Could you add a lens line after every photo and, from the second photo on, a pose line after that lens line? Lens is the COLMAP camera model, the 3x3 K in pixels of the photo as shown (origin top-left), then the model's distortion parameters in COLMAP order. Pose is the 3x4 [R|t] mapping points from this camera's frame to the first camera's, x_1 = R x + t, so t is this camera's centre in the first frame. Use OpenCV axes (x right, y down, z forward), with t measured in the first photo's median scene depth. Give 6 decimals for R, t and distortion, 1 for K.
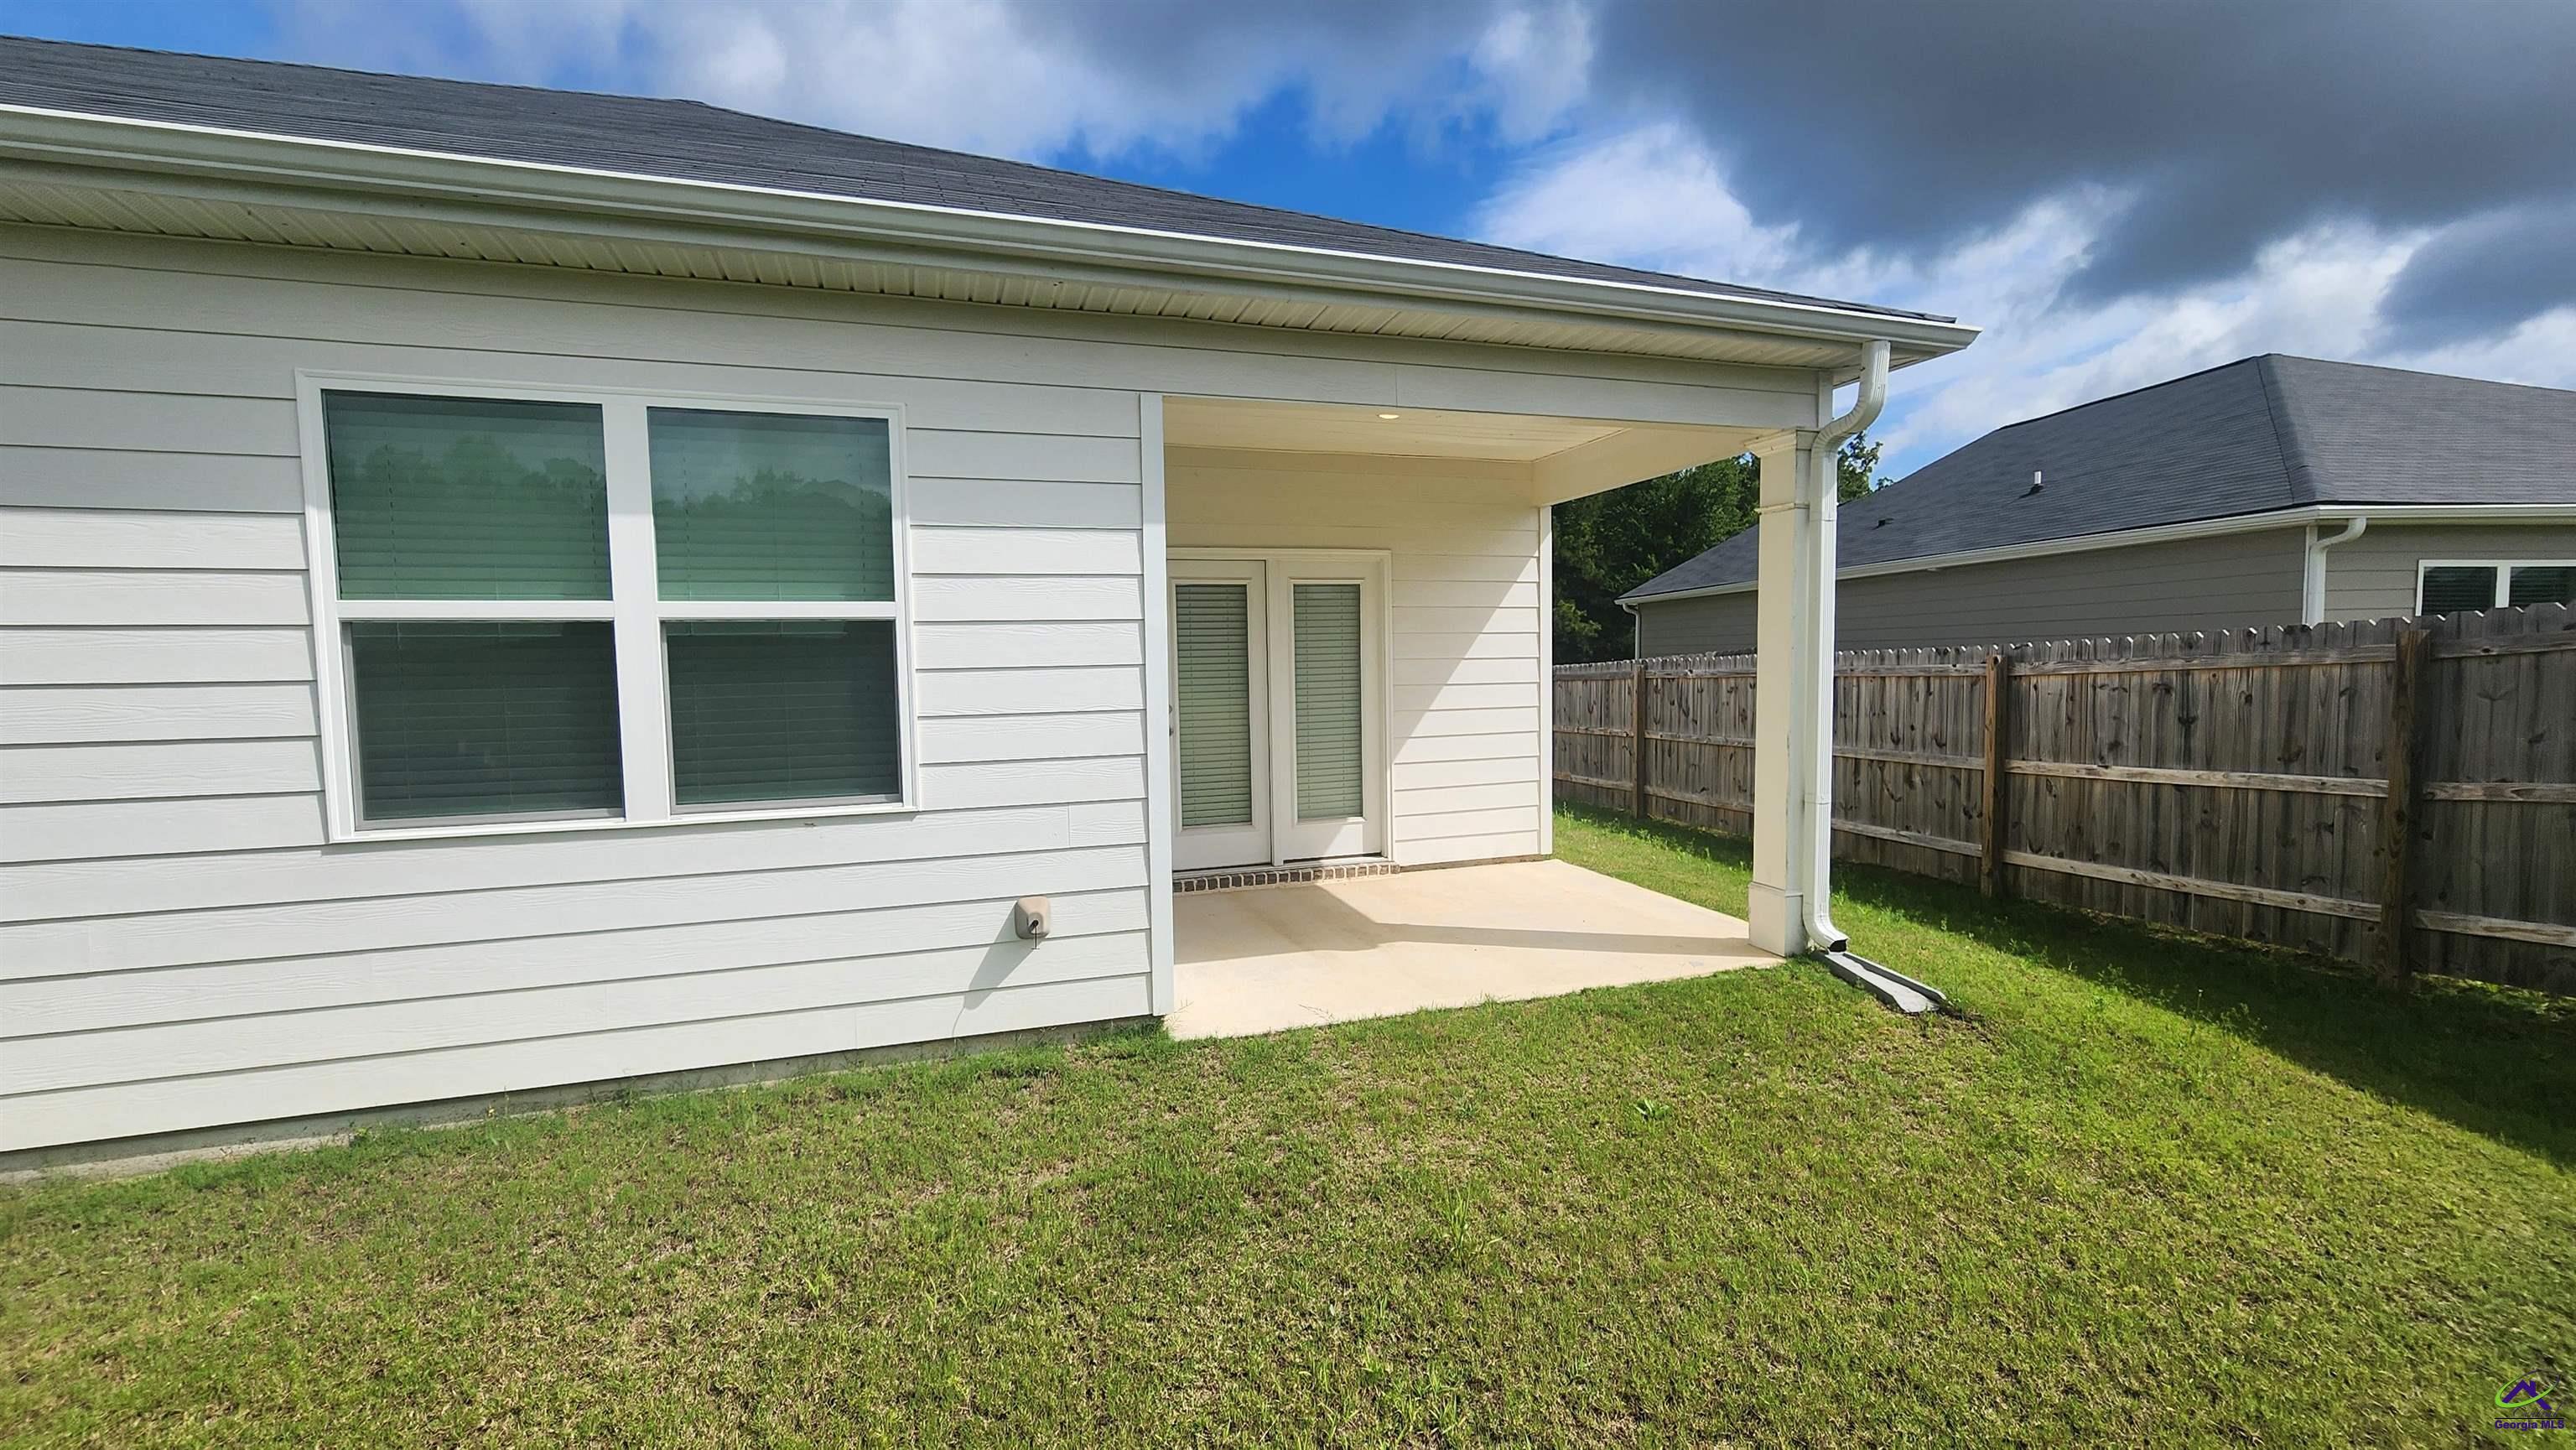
lens RADIAL K [[1063.7, 0, 1276.5], [0, 1063.7, 723.7], [0, 0, 1]] dist [0.000227, 0.000973]
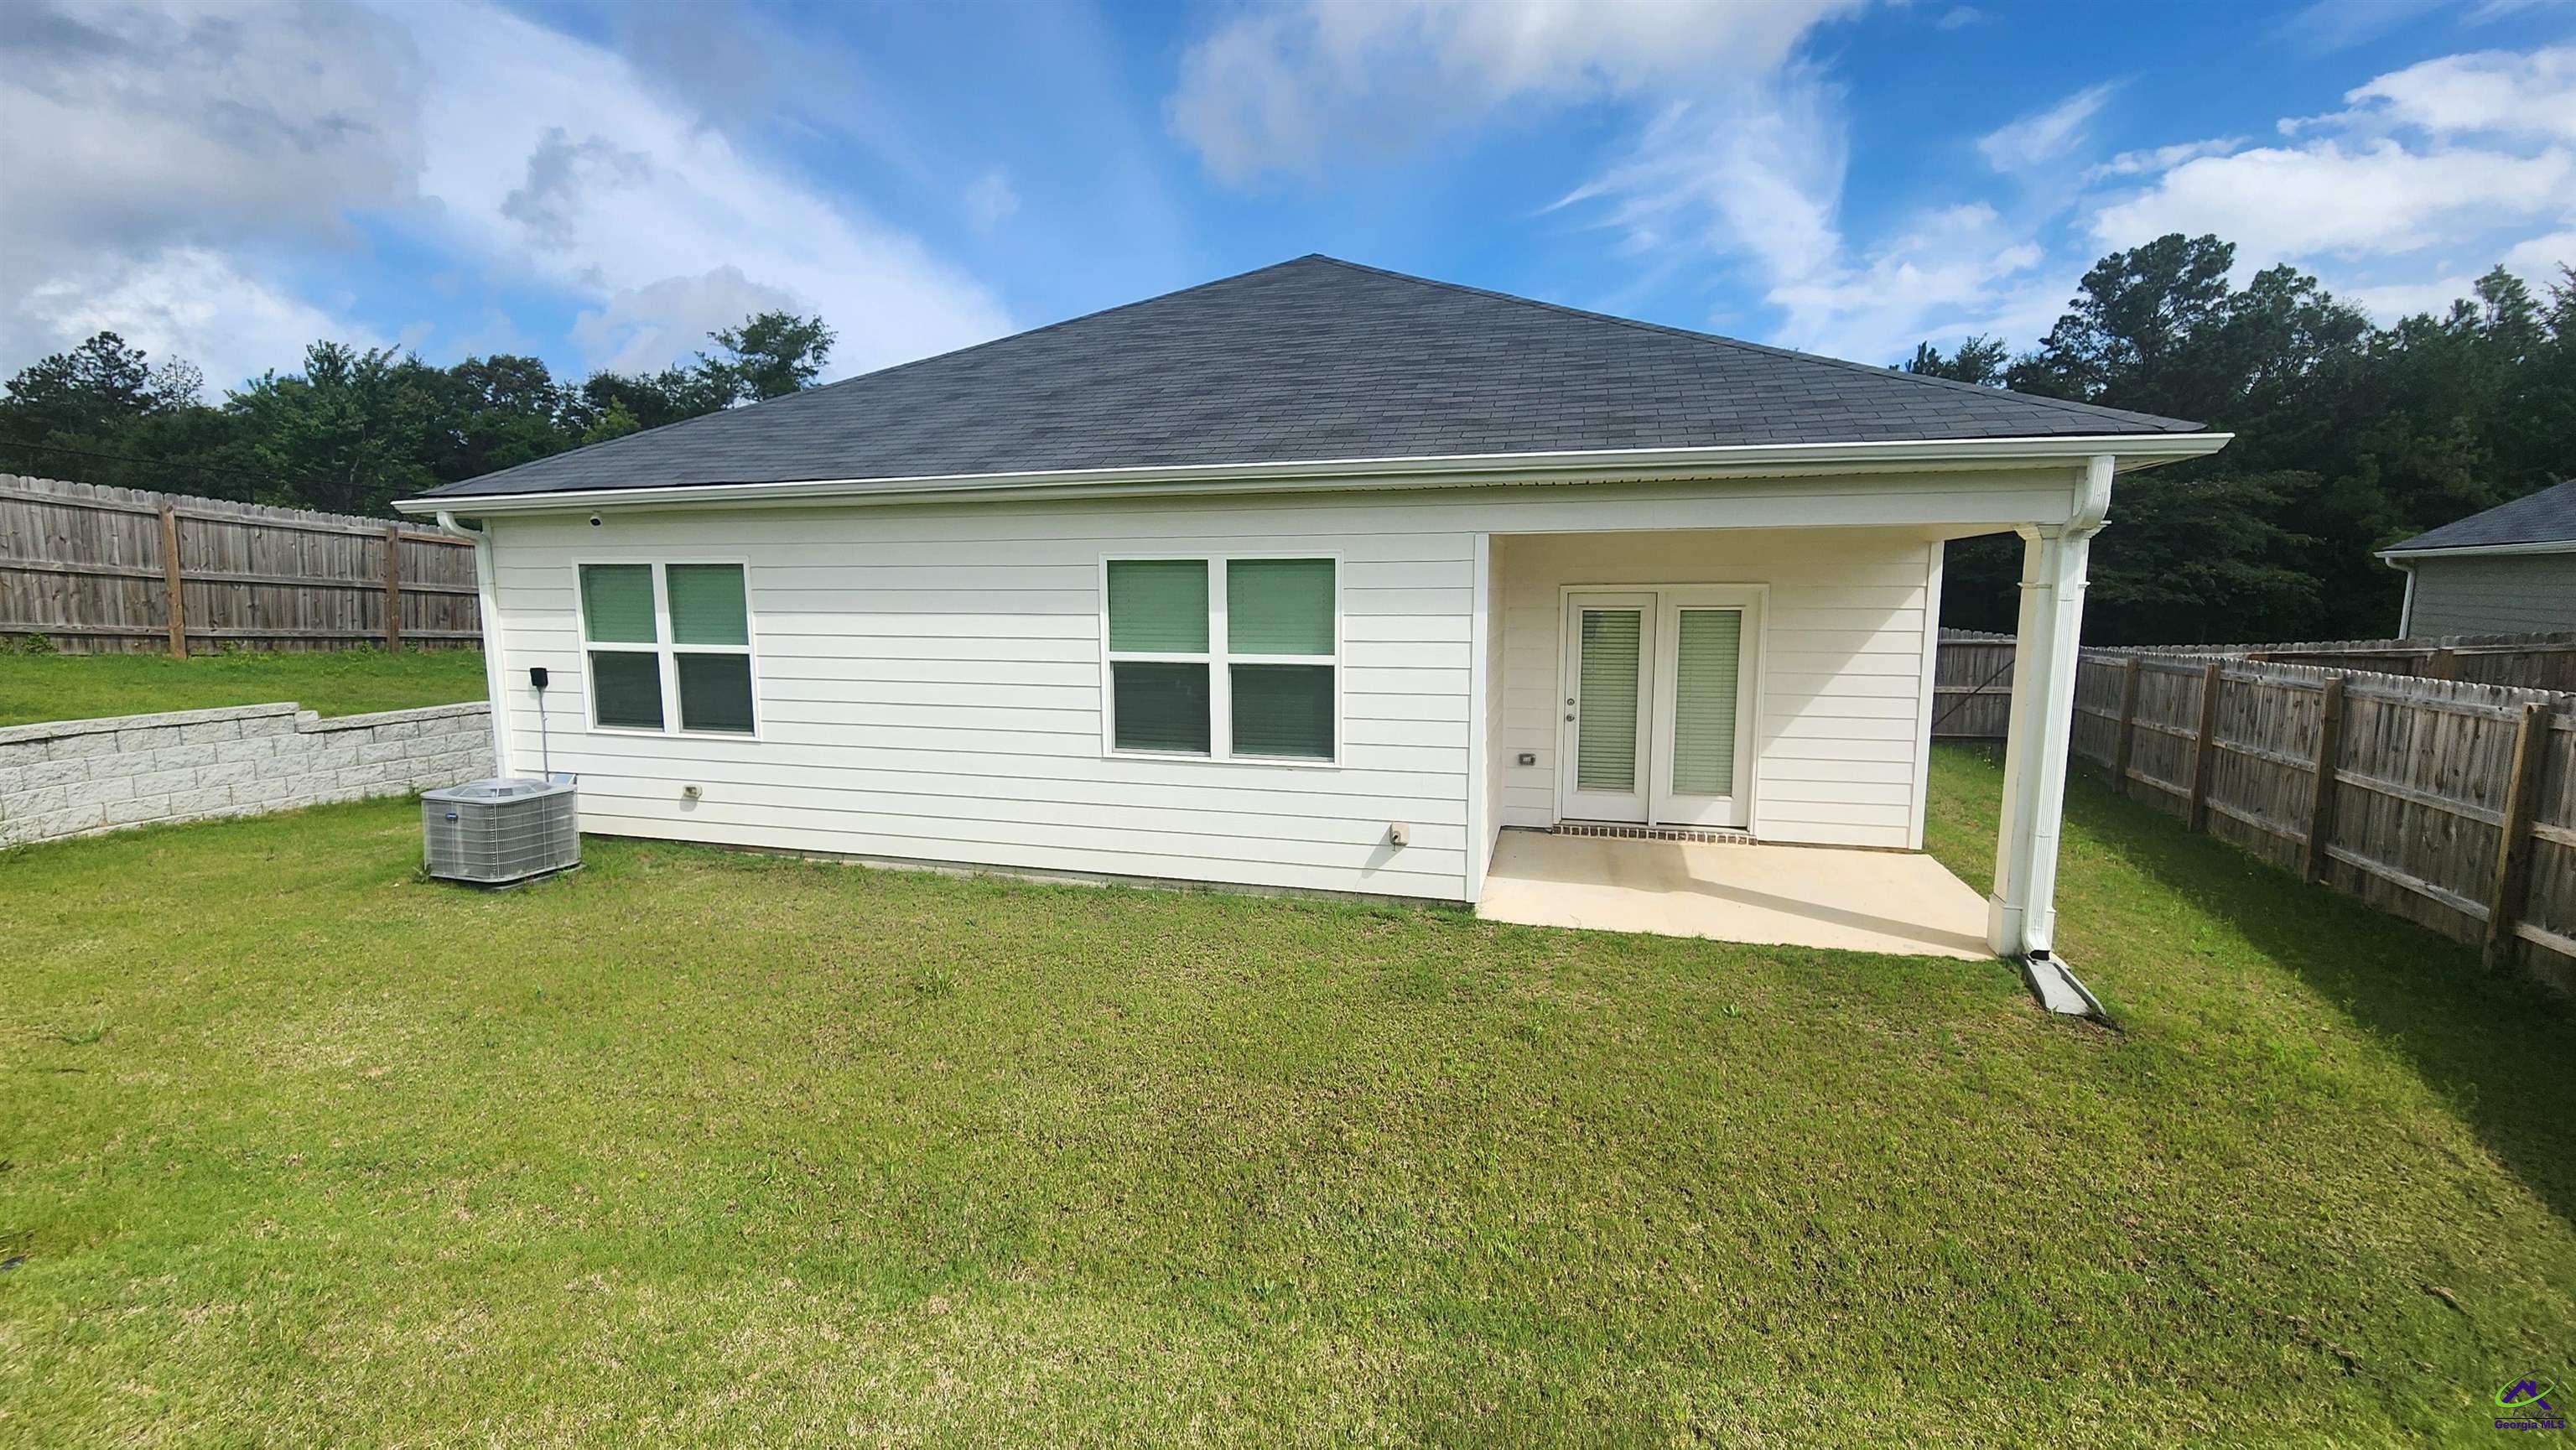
lens RADIAL K [[1063.7, 0, 1290.5], [0, 1063.7, 731.3], [0, 0, 1]] dist [0.000227, 0.000973]
pose [[0.838423, 0.090951, -0.537377, 0.532046], [-0.047488, 0.994419, 0.094215, -0.139583], [0.542947, -0.053474, 0.838063, -0.551140]]
